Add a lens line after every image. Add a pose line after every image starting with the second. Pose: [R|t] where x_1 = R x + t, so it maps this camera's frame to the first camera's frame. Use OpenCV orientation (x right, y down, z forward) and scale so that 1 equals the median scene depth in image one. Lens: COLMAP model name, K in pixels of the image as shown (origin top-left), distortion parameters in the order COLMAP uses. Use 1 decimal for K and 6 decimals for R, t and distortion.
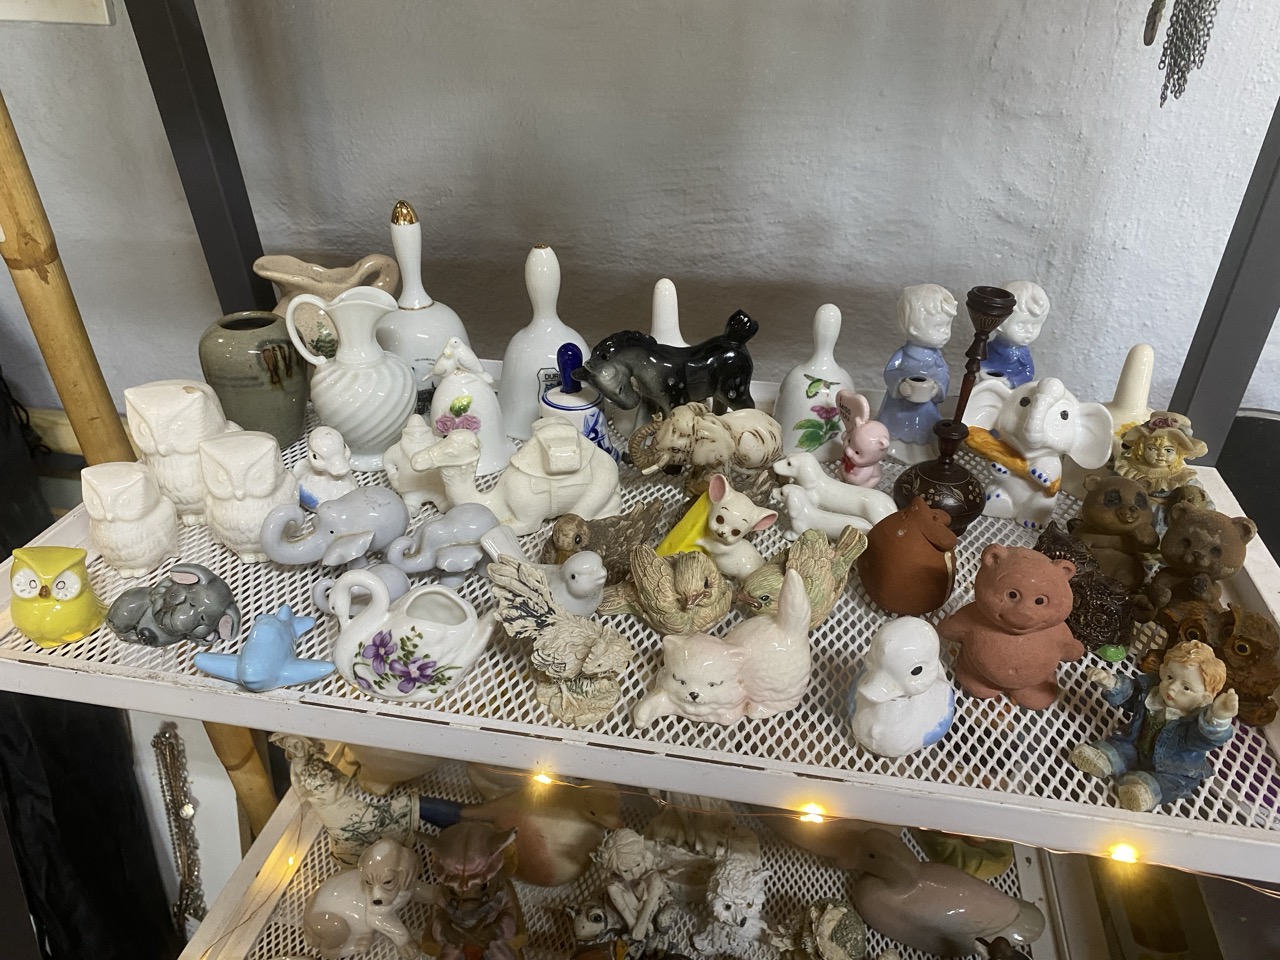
lens RADIAL K [[960.9, 0, 640.0], [0, 960.9, 480.0], [0, 0, 1]] dist [0.001602, 0.000264]
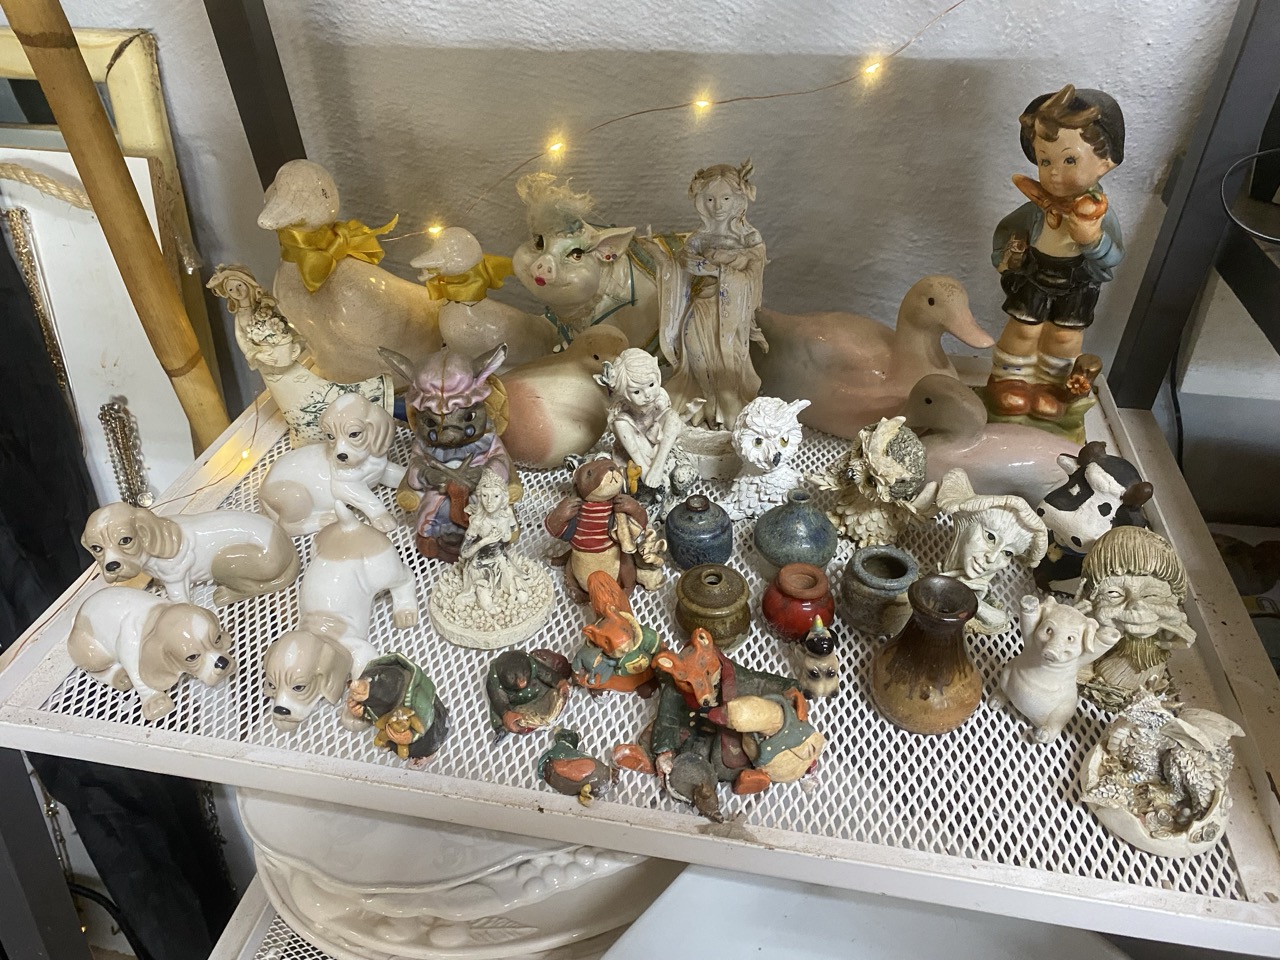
lens RADIAL K [[941.1, 0, 640.0], [0, 941.1, 480.0], [0, 0, 1]] dist [0.058744, -0.114038]
pose [[0.999879, -0.013471, 0.007829, -0.018375], [0.012677, 0.995503, 0.093873, 0.369991], [-0.009058, -0.093762, 0.995553, 0.162868]]
